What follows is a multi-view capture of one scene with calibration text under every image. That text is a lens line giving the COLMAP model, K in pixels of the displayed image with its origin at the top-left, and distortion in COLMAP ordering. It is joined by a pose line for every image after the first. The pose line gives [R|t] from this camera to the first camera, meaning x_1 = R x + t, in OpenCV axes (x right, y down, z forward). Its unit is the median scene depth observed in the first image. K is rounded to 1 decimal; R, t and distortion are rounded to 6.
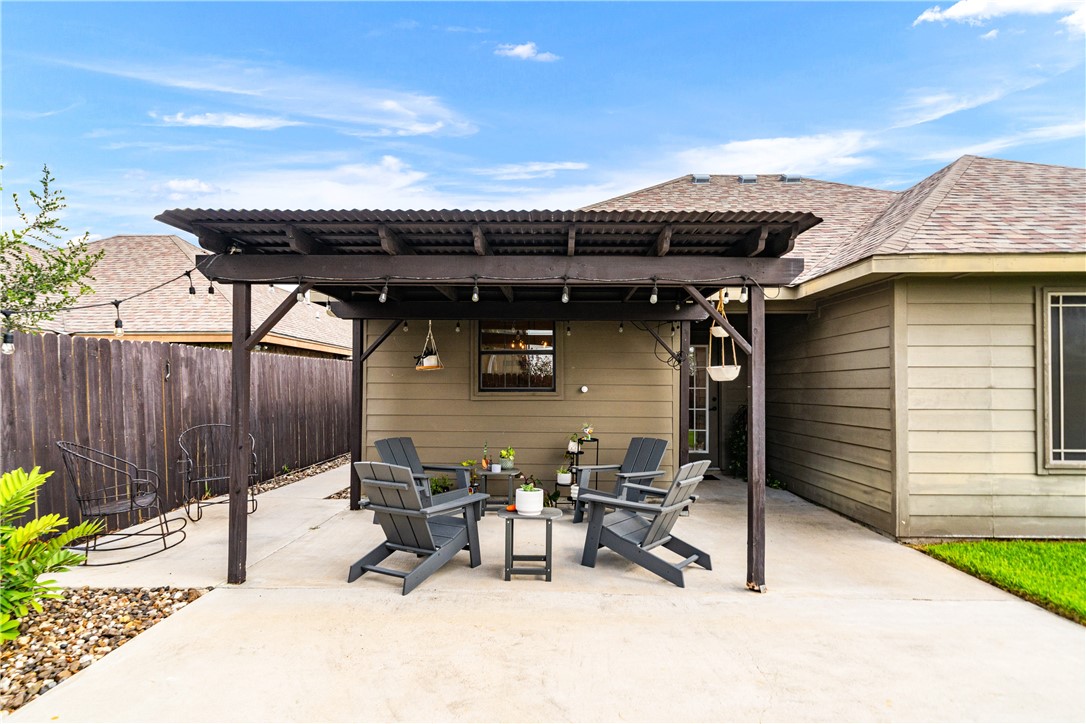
lens RADIAL K [[608.7, 0, 546.3], [0, 608.7, 390.4], [0, 0, 1]] dist [0.003760, 0.000517]
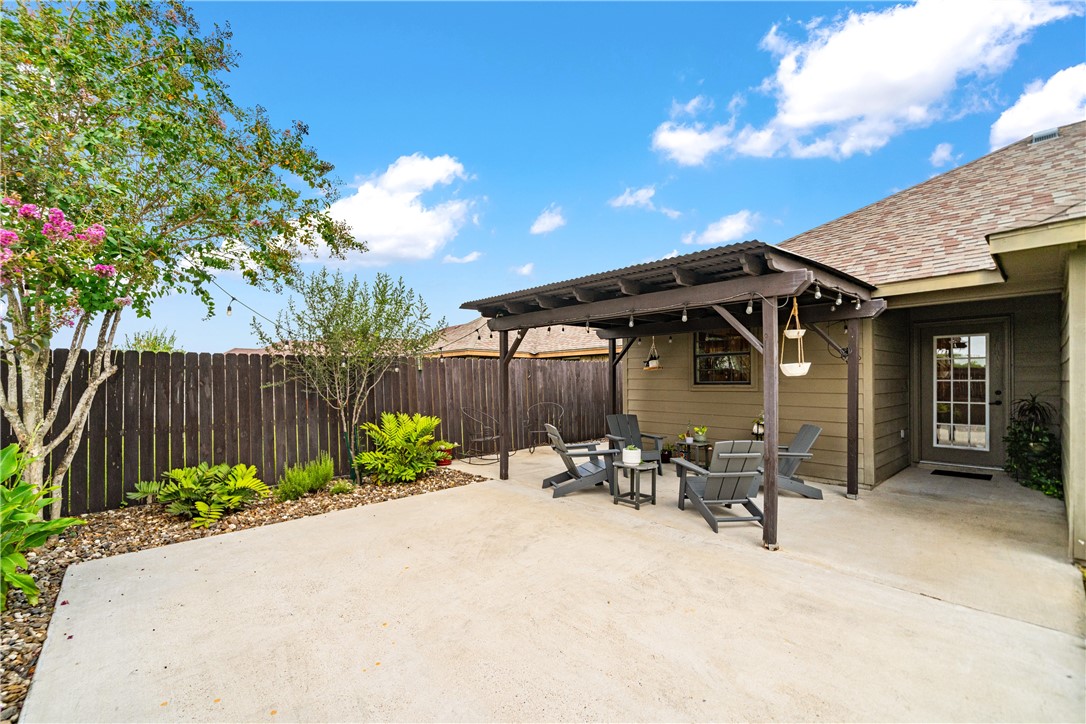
lens RADIAL K [[468.7, 0, 526.1], [0, 468.7, 387.9], [0, 0, 1]] dist [0.010765, -0.000030]
pose [[0.674632, 0.005407, -0.738135, 0.596544], [0.001951, 0.999957, 0.009109, -0.001512], [0.738152, -0.007585, 0.674592, 0.005694]]
